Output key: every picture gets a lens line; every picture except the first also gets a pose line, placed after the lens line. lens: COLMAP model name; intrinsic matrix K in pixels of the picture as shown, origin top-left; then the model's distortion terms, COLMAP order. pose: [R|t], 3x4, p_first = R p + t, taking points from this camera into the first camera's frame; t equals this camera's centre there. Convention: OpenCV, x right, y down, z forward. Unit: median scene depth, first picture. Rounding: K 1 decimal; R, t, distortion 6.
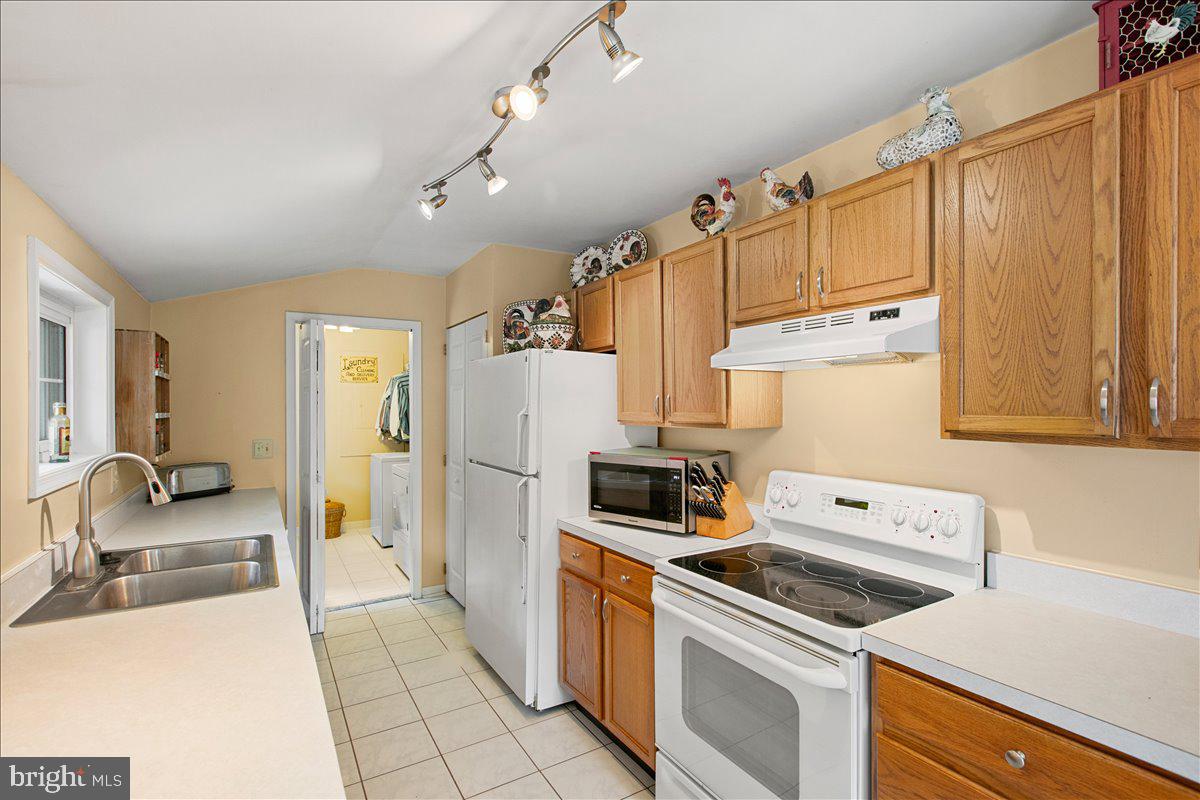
lens RADIAL K [[547.2, 0, 598.4], [0, 547.2, 392.9], [0, 0, 1]] dist [0.002067, -0.000191]
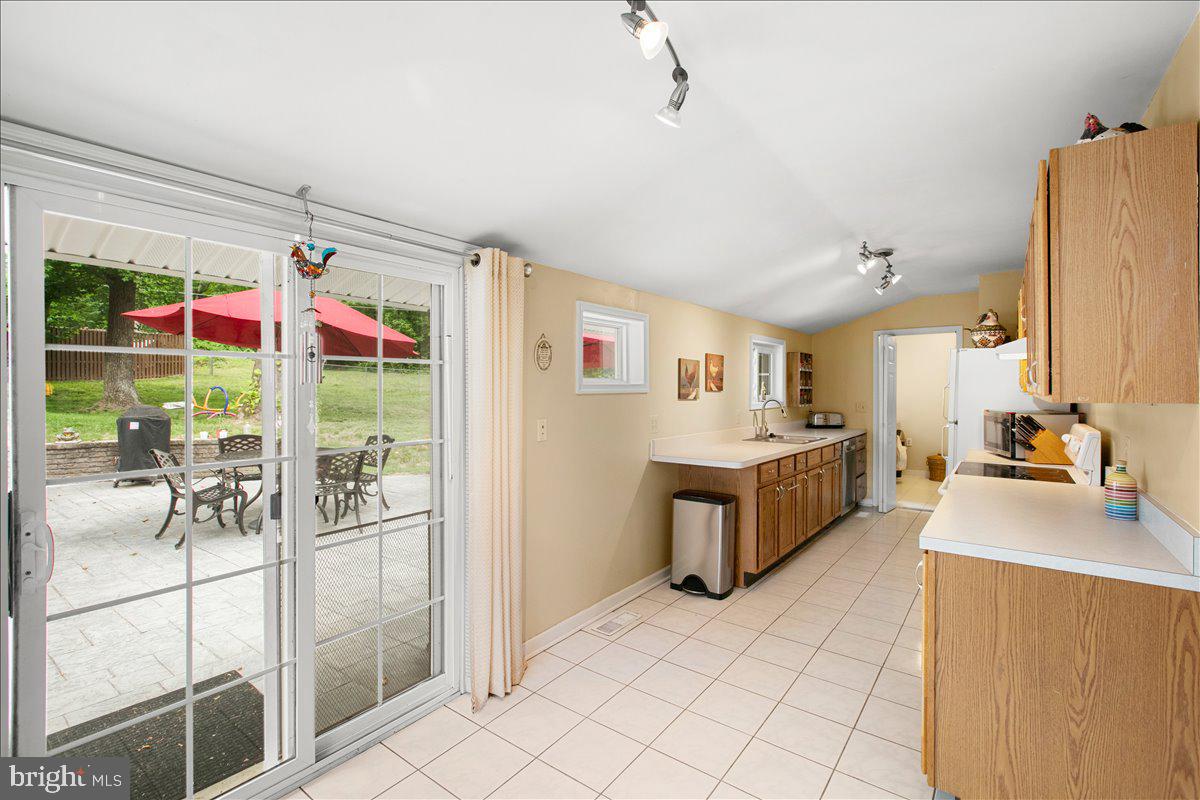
lens RADIAL K [[547.2, 0, 598.4], [0, 547.2, 392.9], [0, 0, 1]] dist [0.002067, -0.000191]
pose [[0.364504, 0.011398, -0.931132, 1.005433], [0.023557, 0.999492, 0.021457, -0.006237], [0.930904, -0.029756, 0.364050, -0.634772]]
